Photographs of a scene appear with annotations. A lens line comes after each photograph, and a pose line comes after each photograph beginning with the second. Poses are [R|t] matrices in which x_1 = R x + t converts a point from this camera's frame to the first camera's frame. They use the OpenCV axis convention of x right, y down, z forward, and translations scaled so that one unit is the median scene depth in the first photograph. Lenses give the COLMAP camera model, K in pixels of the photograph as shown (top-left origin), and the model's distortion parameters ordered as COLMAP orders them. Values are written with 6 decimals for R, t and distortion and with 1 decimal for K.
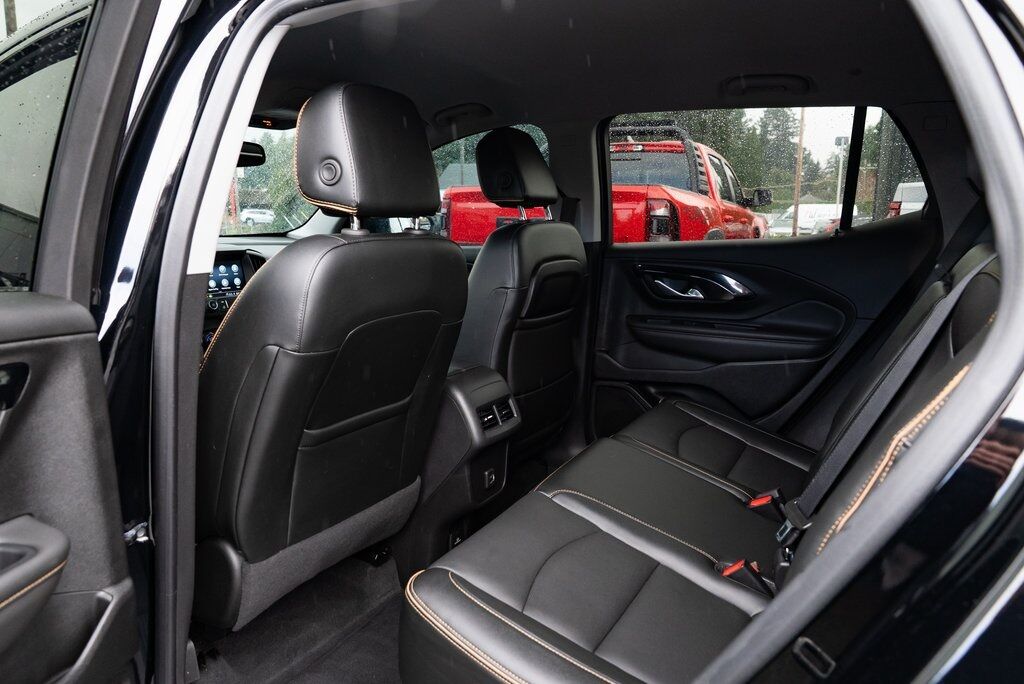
lens RADIAL K [[698.8, 0, 509.5], [0, 698.8, 342.4], [0, 0, 1]] dist [-0.032128, 0.017885]
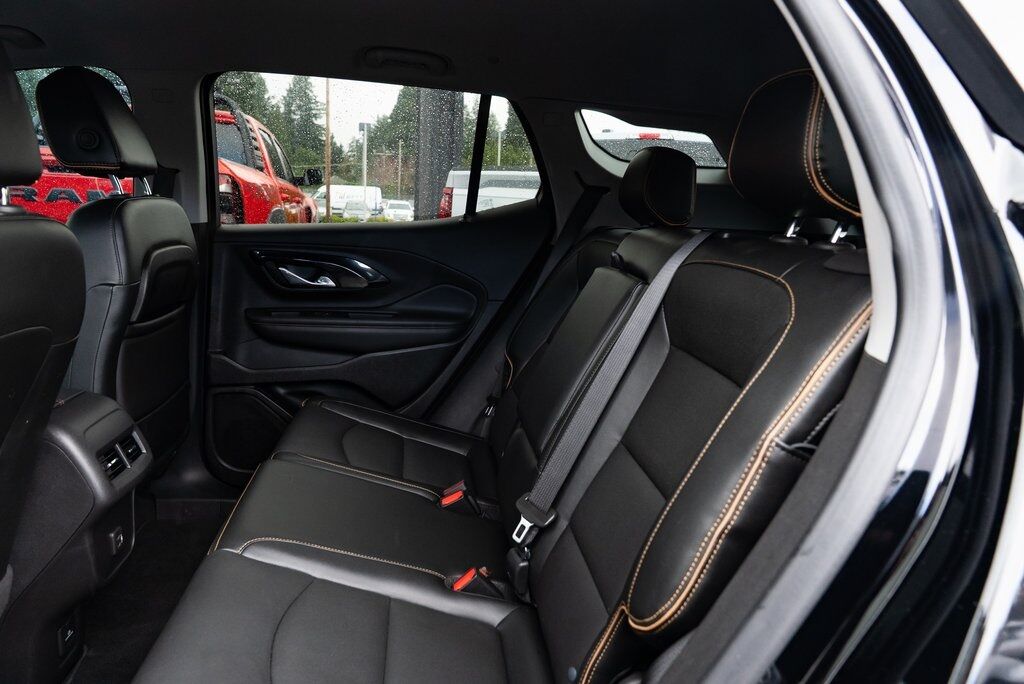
lens RADIAL K [[698.8, 0, 511.8], [0, 698.8, 342.4], [0, 0, 1]] dist [-0.032128, 0.017885]
pose [[0.799327, -0.084985, 0.594857, -0.101726], [0.067123, 0.996381, 0.052154, -0.024563], [-0.597136, -0.001760, 0.802138, 0.137378]]
